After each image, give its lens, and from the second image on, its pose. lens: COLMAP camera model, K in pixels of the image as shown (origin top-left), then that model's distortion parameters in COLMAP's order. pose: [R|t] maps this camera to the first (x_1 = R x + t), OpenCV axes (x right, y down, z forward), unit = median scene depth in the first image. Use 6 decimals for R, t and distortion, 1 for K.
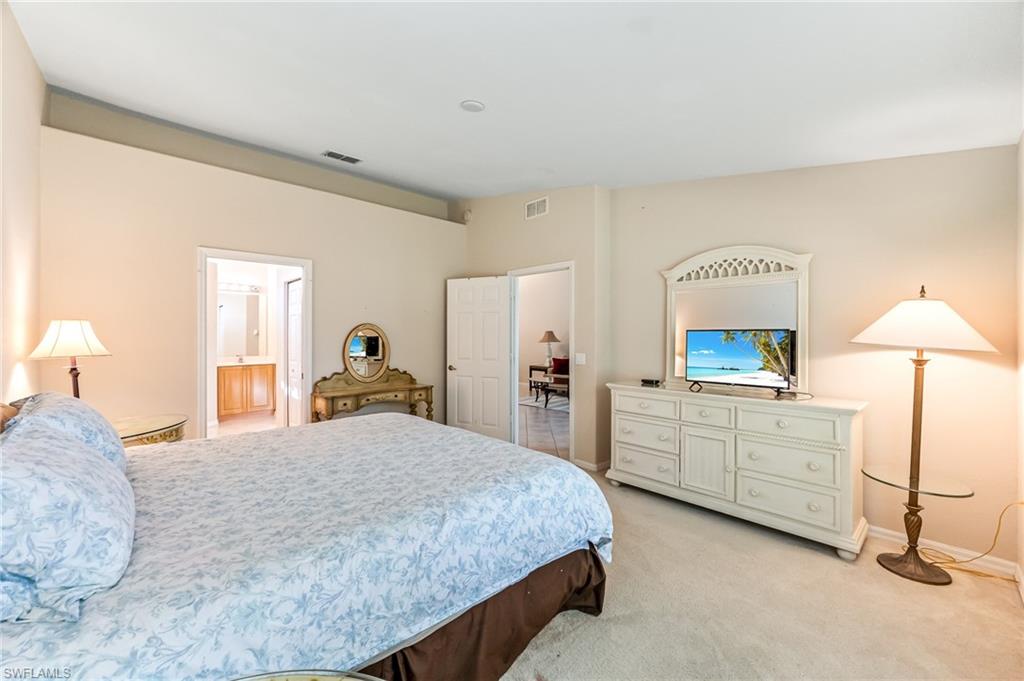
lens RADIAL K [[405.3, 0, 516.2], [0, 405.3, 341.5], [0, 0, 1]] dist [-0.001567, 0.000089]
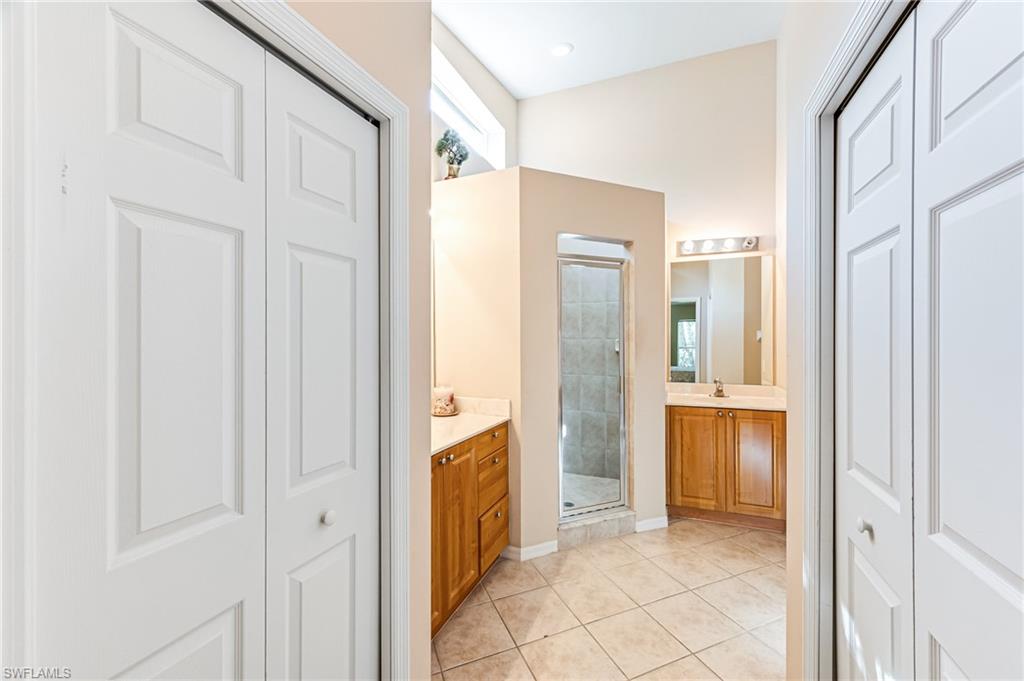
lens RADIAL K [[408.5, 0, 509.4], [0, 408.5, 341.1], [0, 0, 1]] dist [-0.000021, 0.000060]
pose [[0.390460, -0.002471, -0.920617, -0.326045], [-0.002692, 0.999989, -0.003826, -0.014111], [0.920616, 0.003972, 0.390449, 0.577398]]
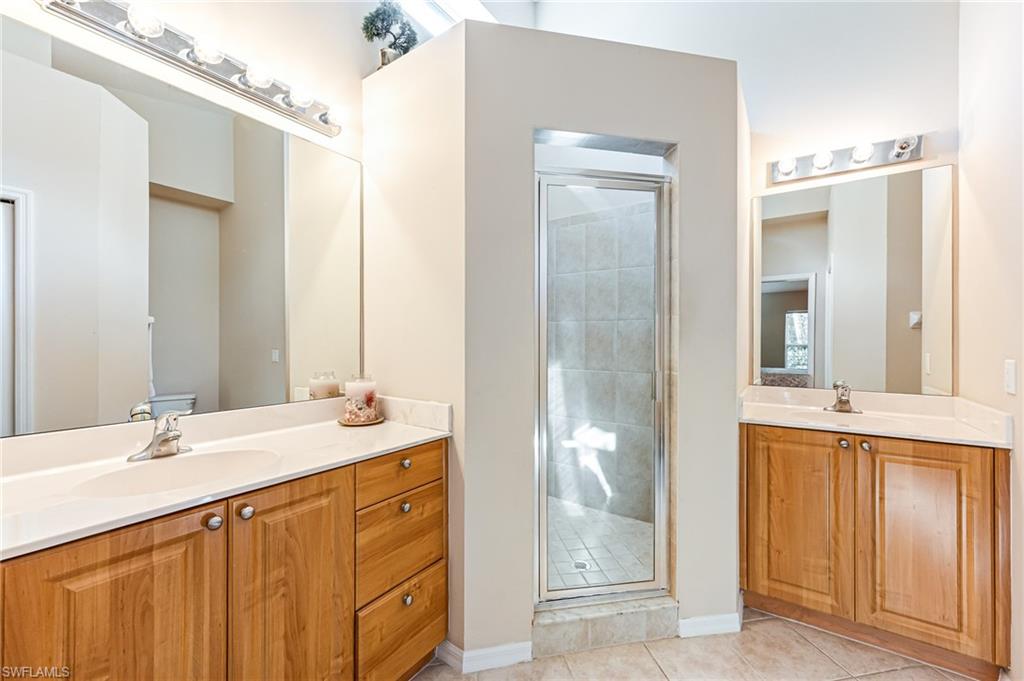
lens RADIAL K [[405.3, 0, 516.2], [0, 405.3, 341.5], [0, 0, 1]] dist [-0.001567, 0.000089]
pose [[0.192963, -0.003530, -0.981200, -0.443975], [-0.010298, 0.999931, -0.005623, 0.004579], [0.981152, 0.011189, 0.192913, 0.720356]]
